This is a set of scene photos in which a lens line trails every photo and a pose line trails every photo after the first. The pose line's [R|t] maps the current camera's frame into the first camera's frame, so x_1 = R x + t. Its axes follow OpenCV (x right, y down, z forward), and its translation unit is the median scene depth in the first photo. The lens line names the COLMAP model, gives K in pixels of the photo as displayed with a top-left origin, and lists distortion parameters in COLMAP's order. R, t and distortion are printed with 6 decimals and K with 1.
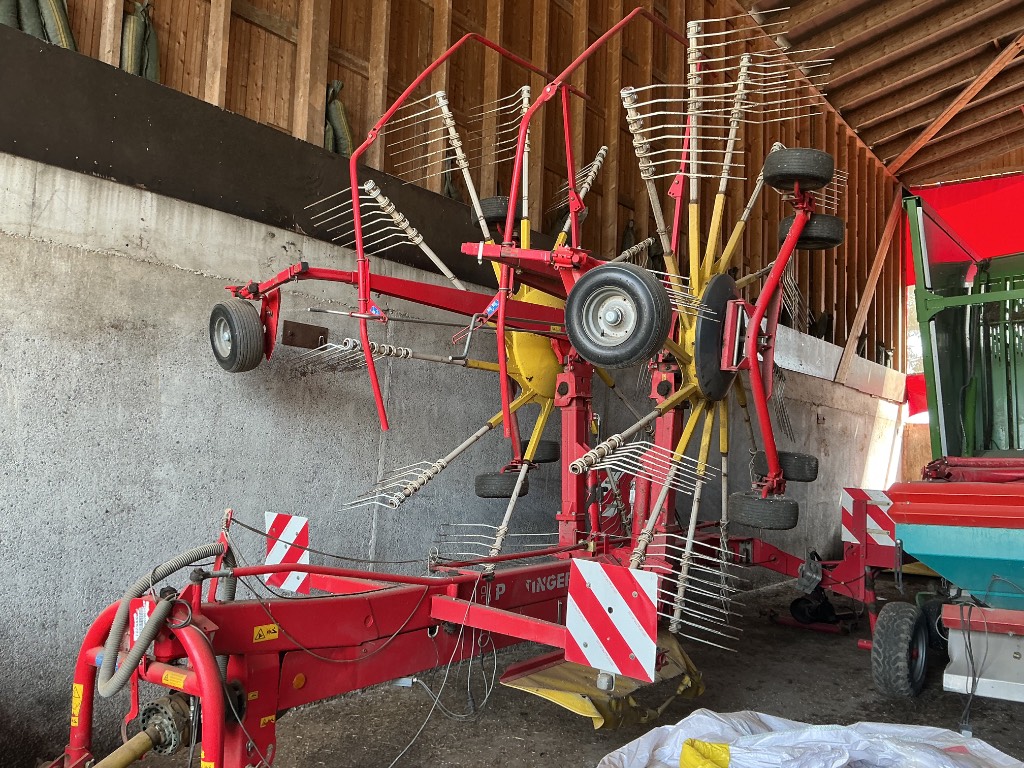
lens RADIAL K [[873.6, 0, 513.1], [0, 873.6, 387.2], [0, 0, 1]] dist [0.144697, -0.306473]
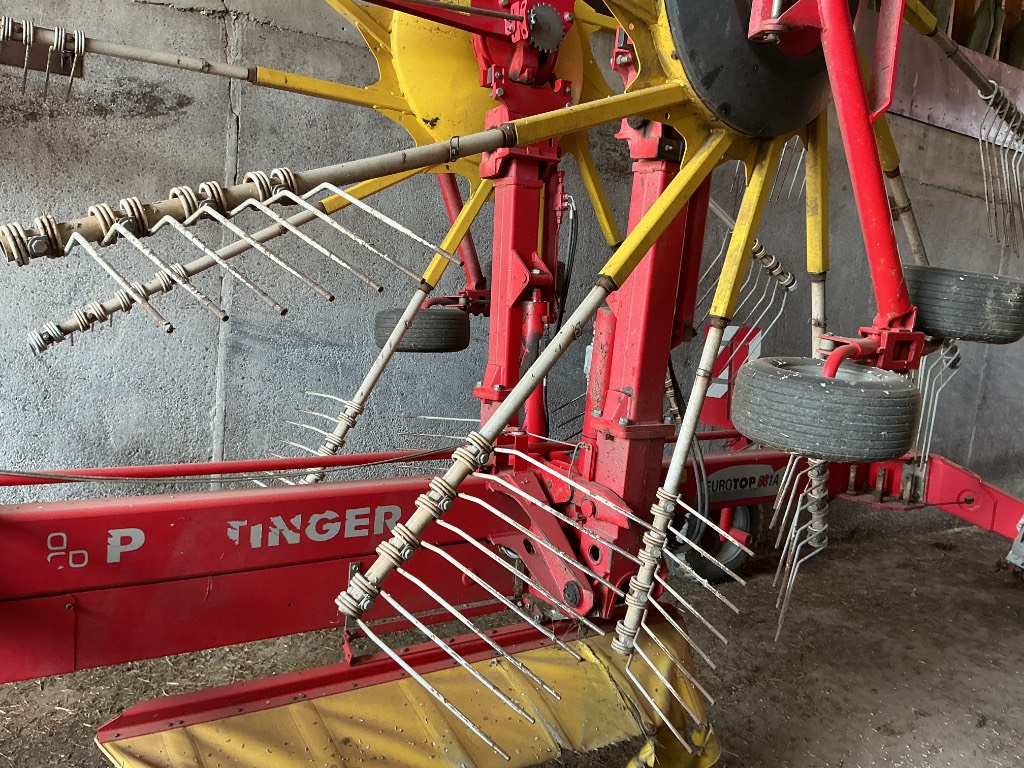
lens RADIAL K [[873.6, 0, 513.1], [0, 873.6, 387.2], [0, 0, 1]] dist [0.144697, -0.306473]
pose [[0.938000, 0.063956, -0.340683, 0.295720], [-0.010209, 0.987503, 0.157272, 0.073220], [0.346484, -0.144043, 0.926931, 0.609315]]
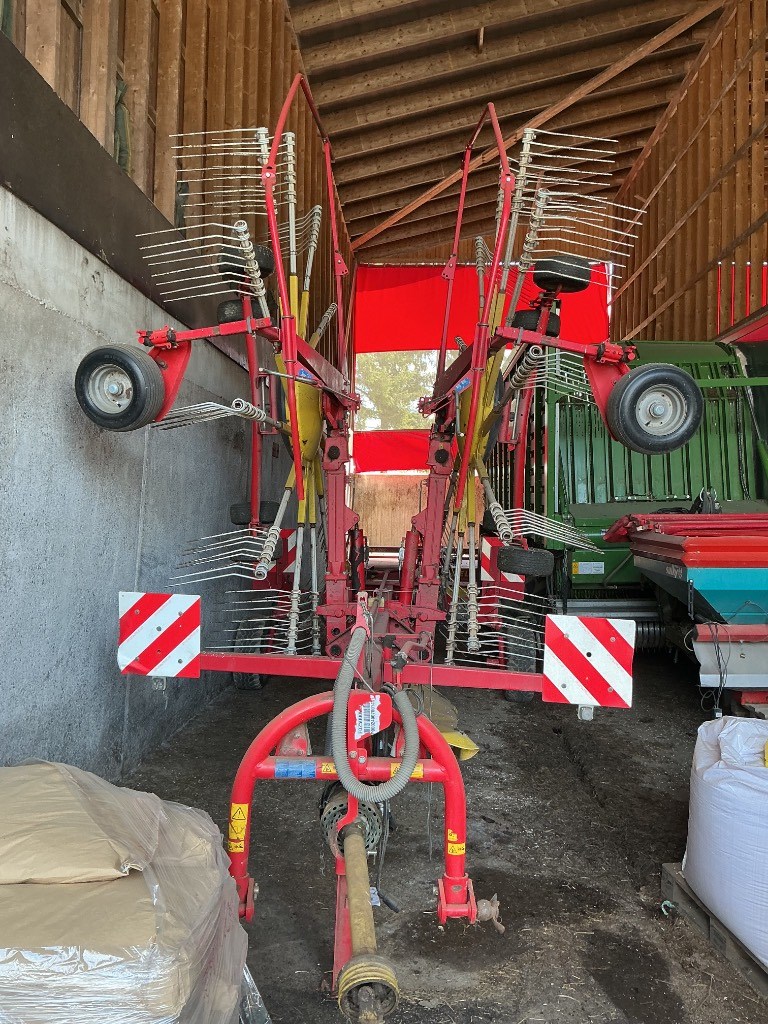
lens RADIAL K [[873.6, 0, 383.4], [0, 873.6, 516.9], [0, 0, 1]] dist [0.144697, -0.306473]
pose [[0.815145, -0.020773, 0.578885, -0.576741], [-0.037507, 0.995367, 0.088532, -0.019160], [-0.578042, -0.093879, 0.810589, 0.155034]]
